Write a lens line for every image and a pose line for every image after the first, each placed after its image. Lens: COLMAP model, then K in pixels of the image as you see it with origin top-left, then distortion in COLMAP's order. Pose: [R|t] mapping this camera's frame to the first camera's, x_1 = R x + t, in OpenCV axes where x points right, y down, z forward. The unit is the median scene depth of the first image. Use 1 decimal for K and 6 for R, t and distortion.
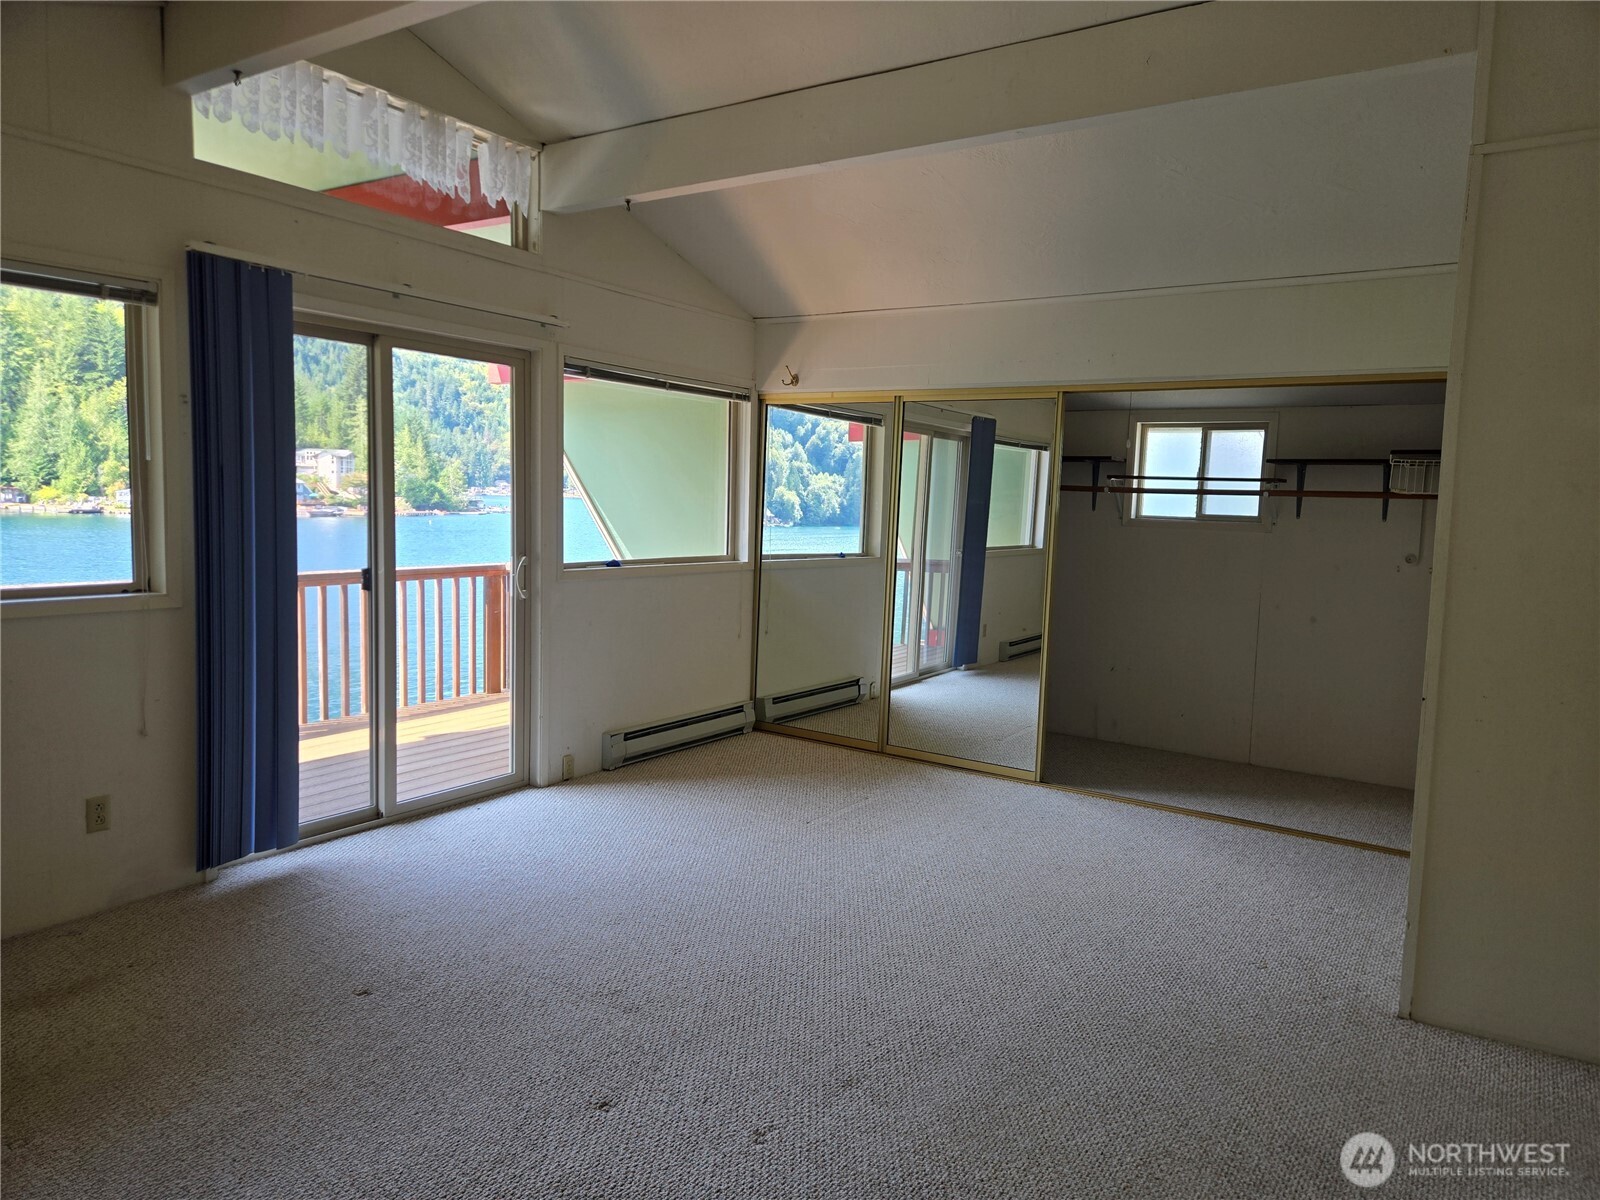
lens RADIAL K [[1067.0, 0, 815.5], [0, 1067.0, 608.4], [0, 0, 1]] dist [0.074498, -0.063897]
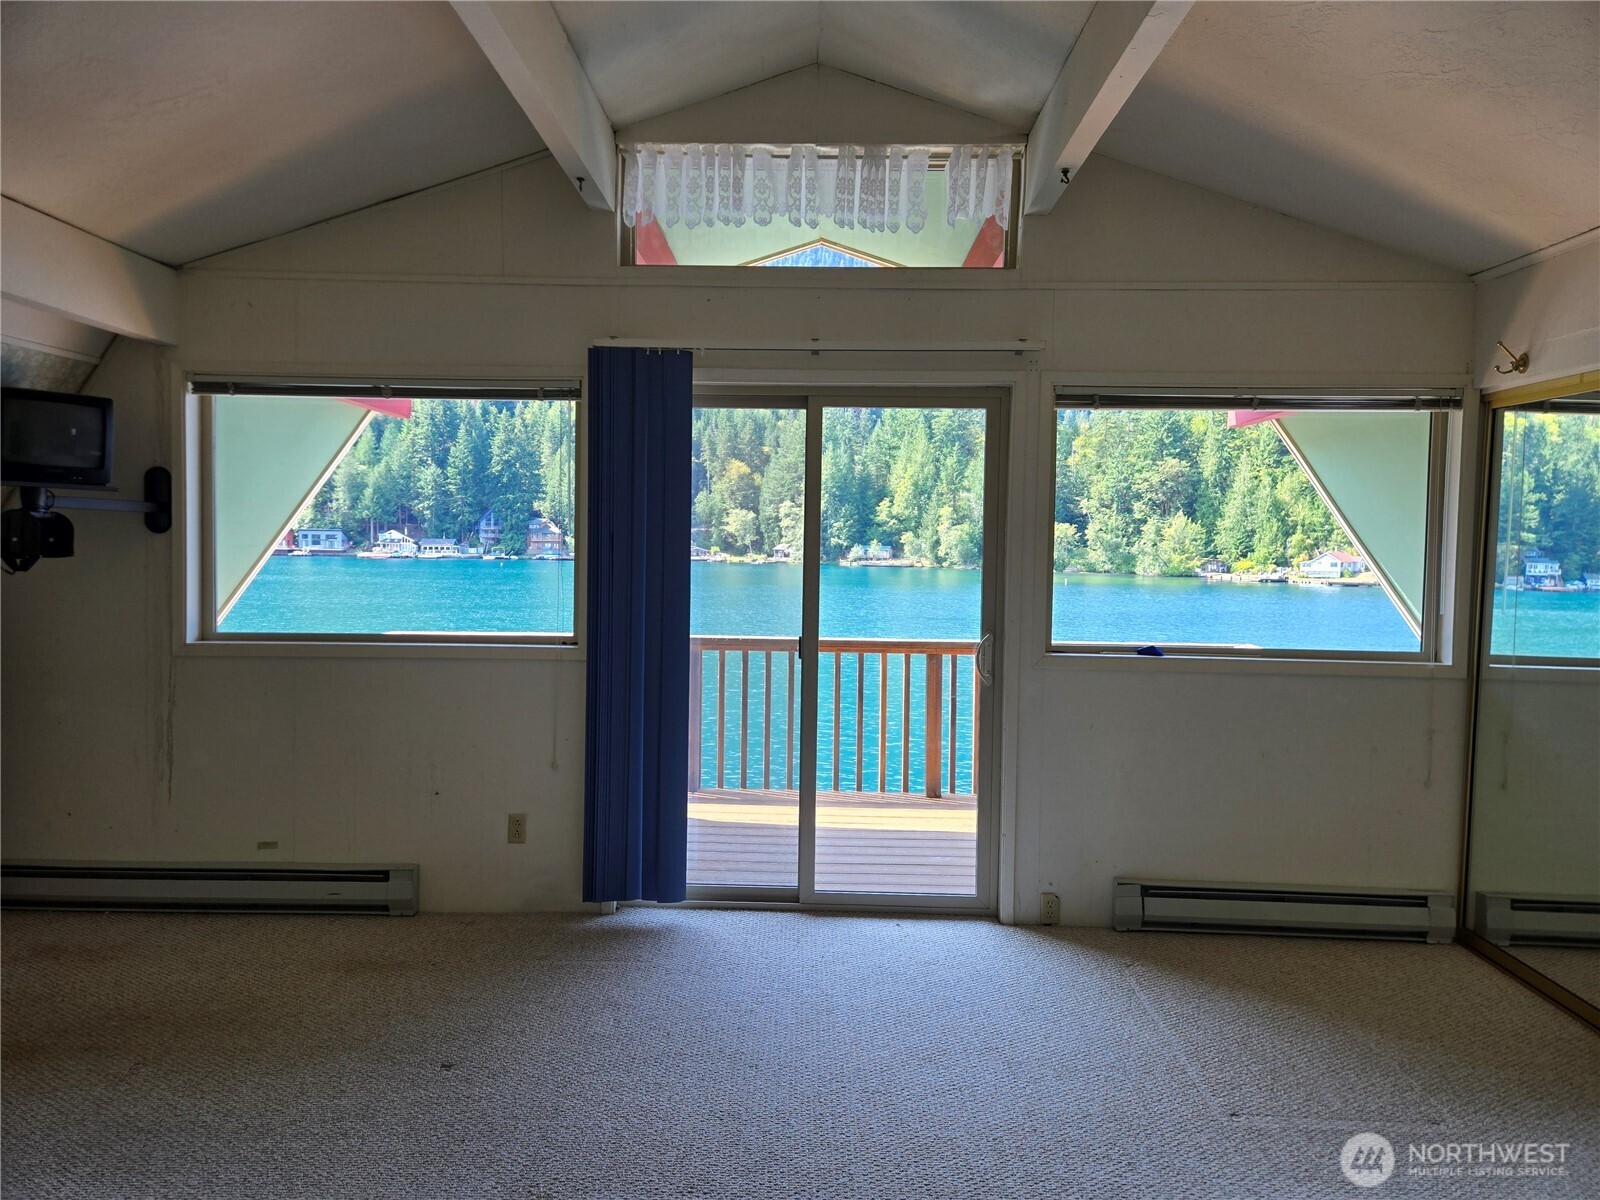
lens RADIAL K [[1067.0, 0, 796.7], [0, 1067.0, 591.5], [0, 0, 1]] dist [0.074498, -0.063897]
pose [[0.518344, 0.019720, -0.854945, 0.331870], [-0.088103, 0.995646, -0.030451, -0.040115], [0.850622, 0.091107, 0.517825, 0.417138]]
